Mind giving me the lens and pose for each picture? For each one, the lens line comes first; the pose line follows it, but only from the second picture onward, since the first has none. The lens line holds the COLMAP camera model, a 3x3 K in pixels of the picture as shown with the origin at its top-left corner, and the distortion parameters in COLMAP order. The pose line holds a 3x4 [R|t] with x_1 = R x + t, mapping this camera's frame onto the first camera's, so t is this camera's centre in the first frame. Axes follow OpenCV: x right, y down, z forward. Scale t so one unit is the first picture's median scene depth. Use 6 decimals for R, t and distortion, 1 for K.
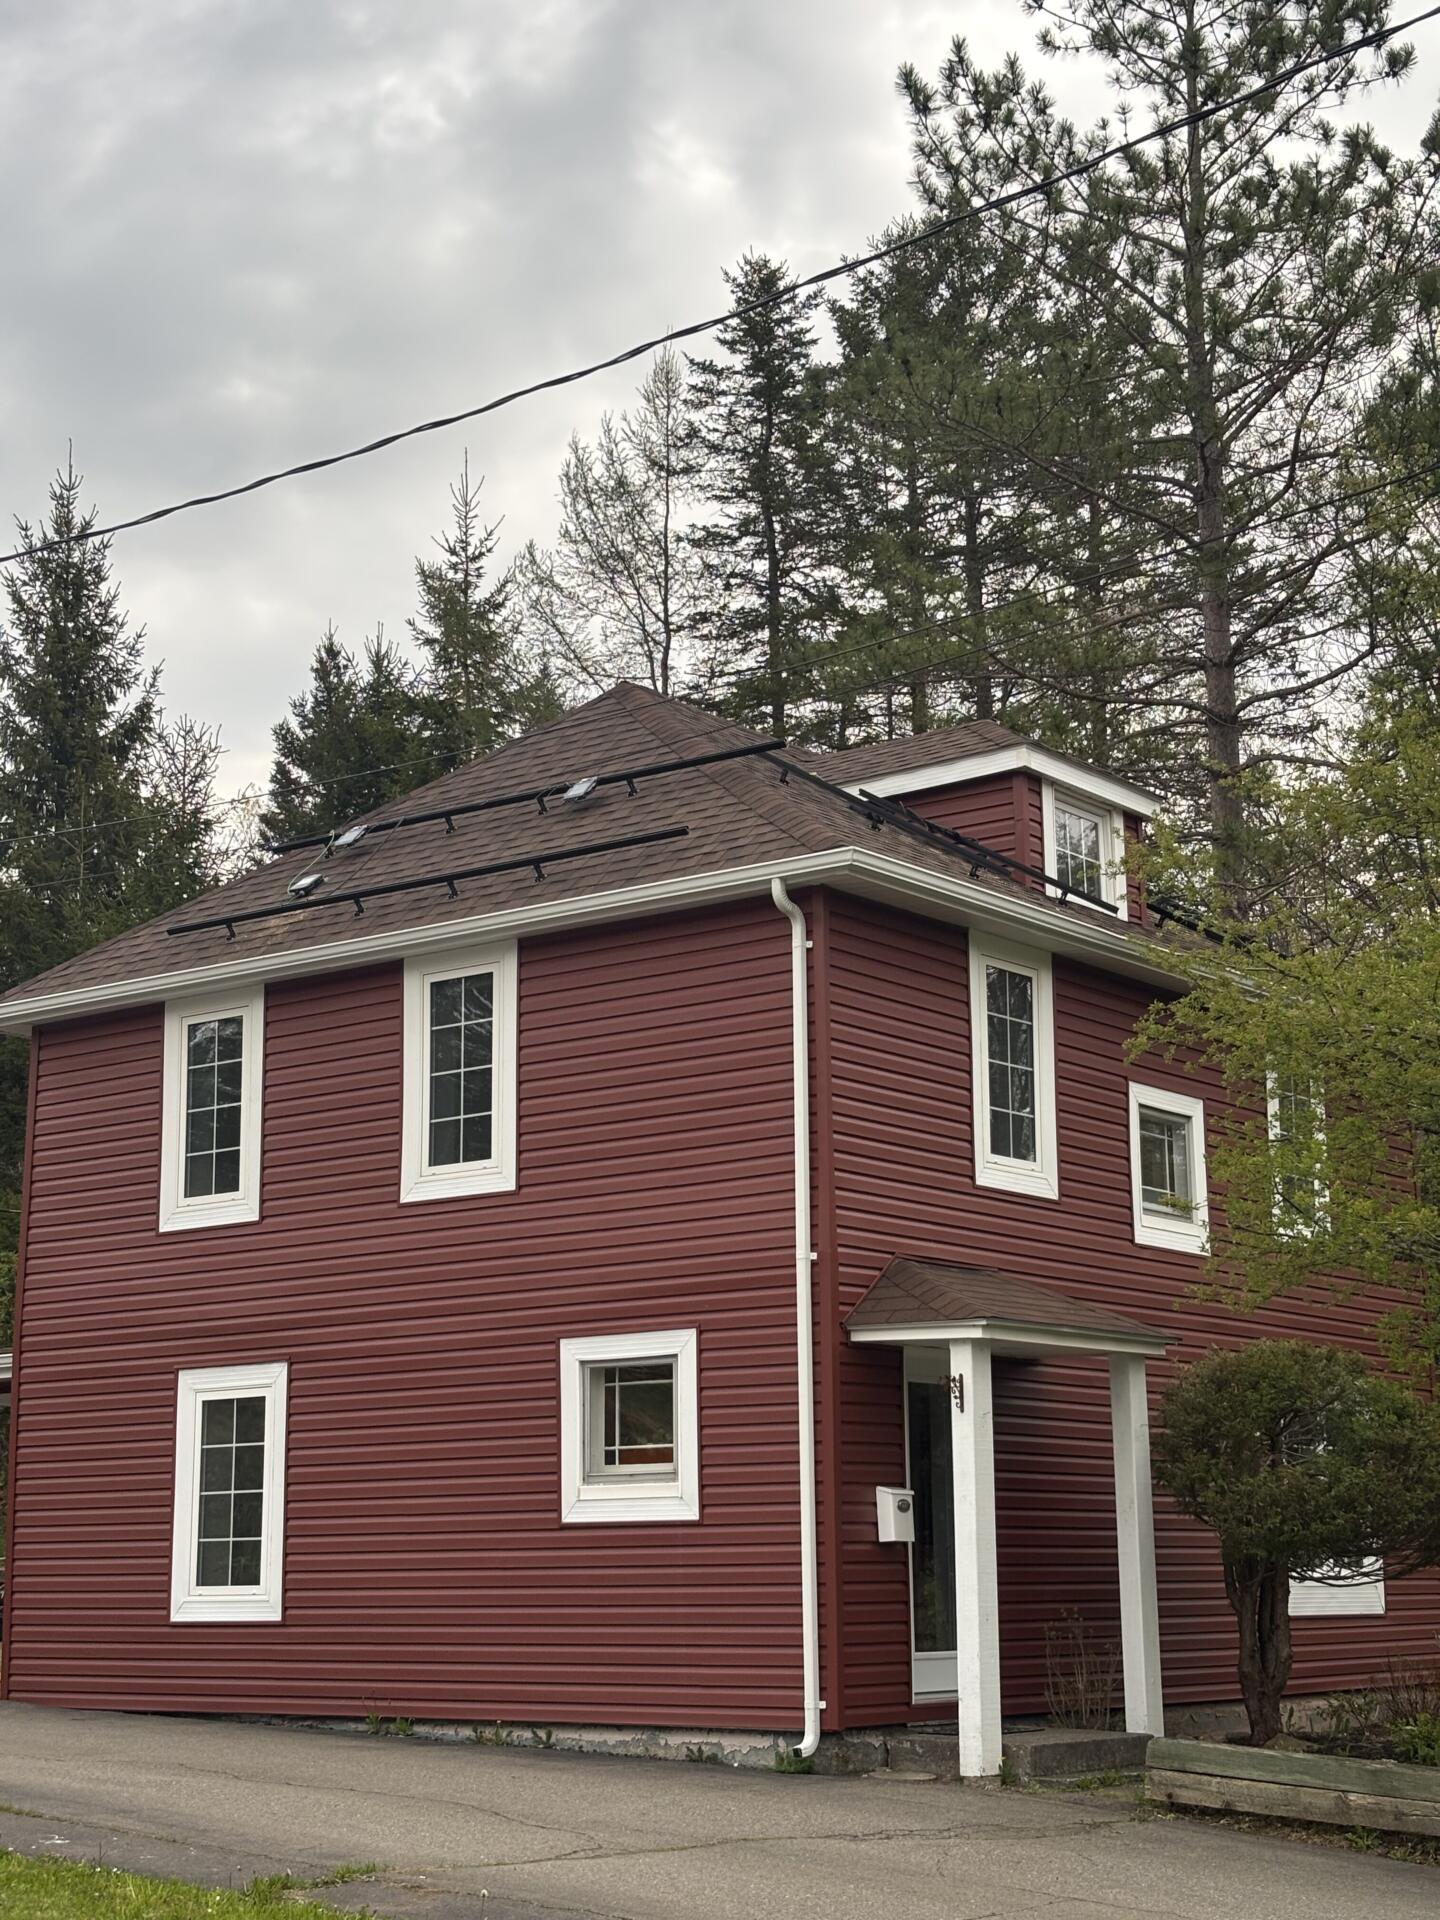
lens RADIAL K [[2906.0, 0, 720.0], [0, 2906.0, 960.0], [0, 0, 1]] dist [0.146191, -0.045814]
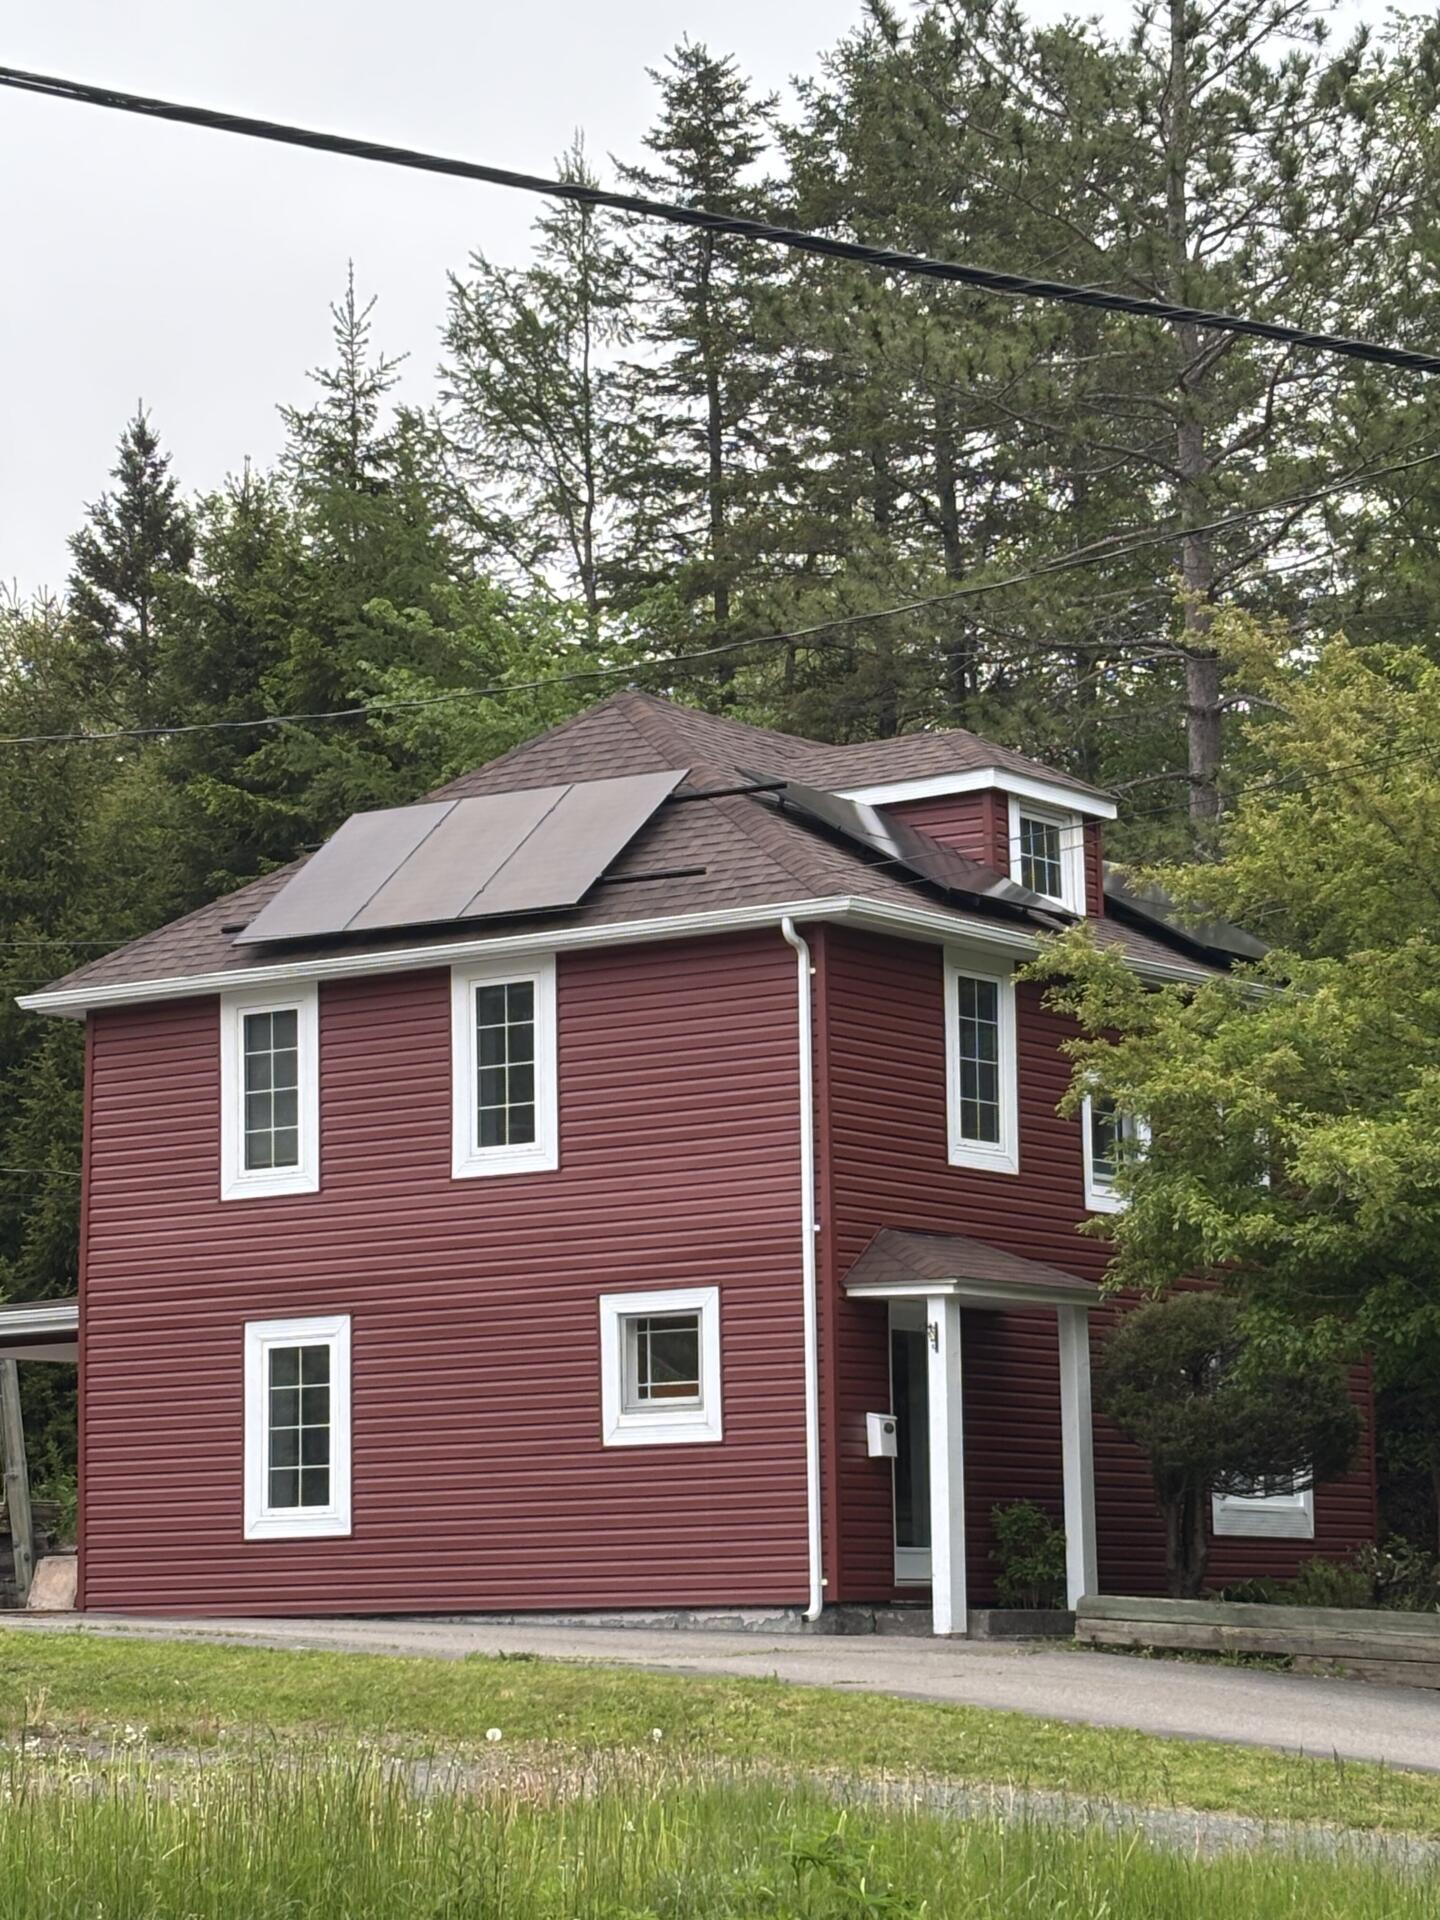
lens RADIAL K [[4584.8, 0, 720.0], [0, 4584.8, 960.0], [0, 0, 1]] dist [0.015459, 6.798113]
pose [[0.999152, 0.000351, 0.041169, -0.079419], [-0.002703, 0.998365, 0.057093, -0.109036], [-0.041081, -0.057156, 0.997520, -0.827829]]
